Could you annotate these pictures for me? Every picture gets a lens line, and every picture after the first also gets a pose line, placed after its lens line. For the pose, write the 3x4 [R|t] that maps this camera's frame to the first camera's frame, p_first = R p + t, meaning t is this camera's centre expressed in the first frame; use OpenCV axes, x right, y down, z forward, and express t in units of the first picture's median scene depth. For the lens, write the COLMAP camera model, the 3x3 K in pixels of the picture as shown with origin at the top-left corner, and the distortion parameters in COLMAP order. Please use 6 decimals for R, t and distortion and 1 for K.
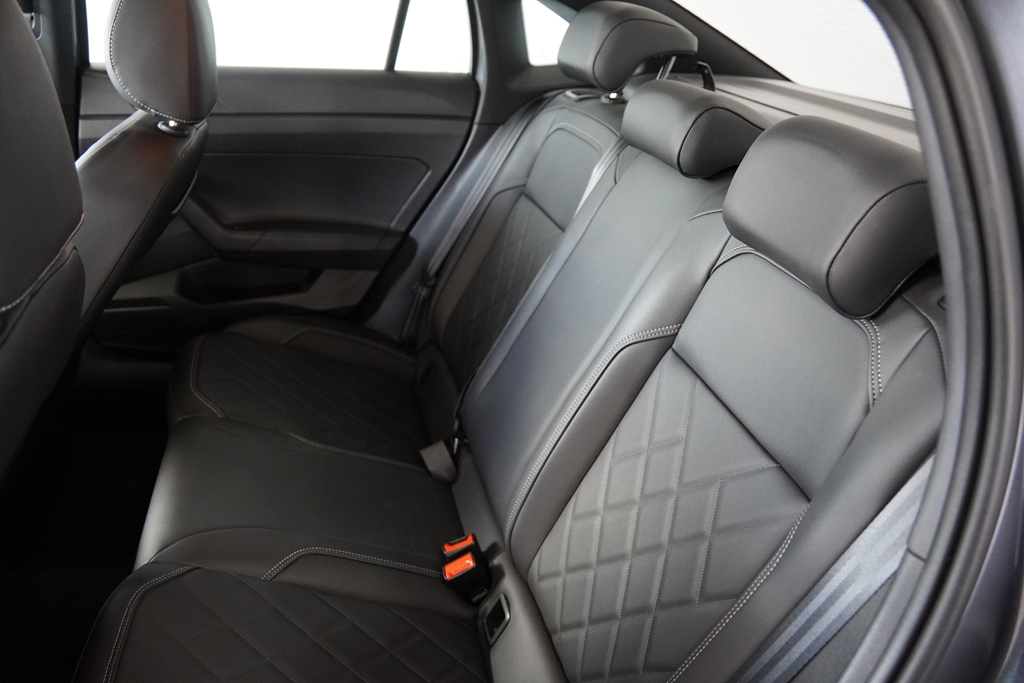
lens RADIAL K [[764.1, 0, 508.0], [0, 764.1, 341.5], [0, 0, 1]] dist [-0.099235, 0.028838]
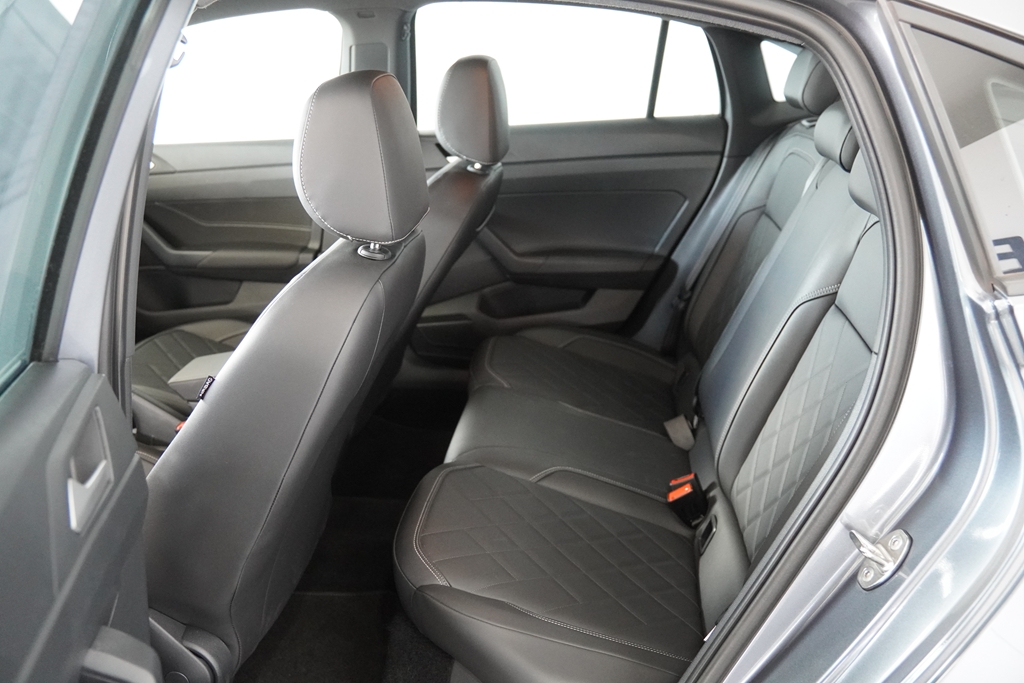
lens RADIAL K [[934.0, 0, 516.2], [0, 934.0, 337.2], [0, 0, 1]] dist [-0.032602, 0.000000]
pose [[0.931781, -0.016512, -0.362645, 0.177741], [-0.028780, 0.992461, -0.119138, 0.168050], [0.361878, 0.121447, 0.924281, -0.399909]]
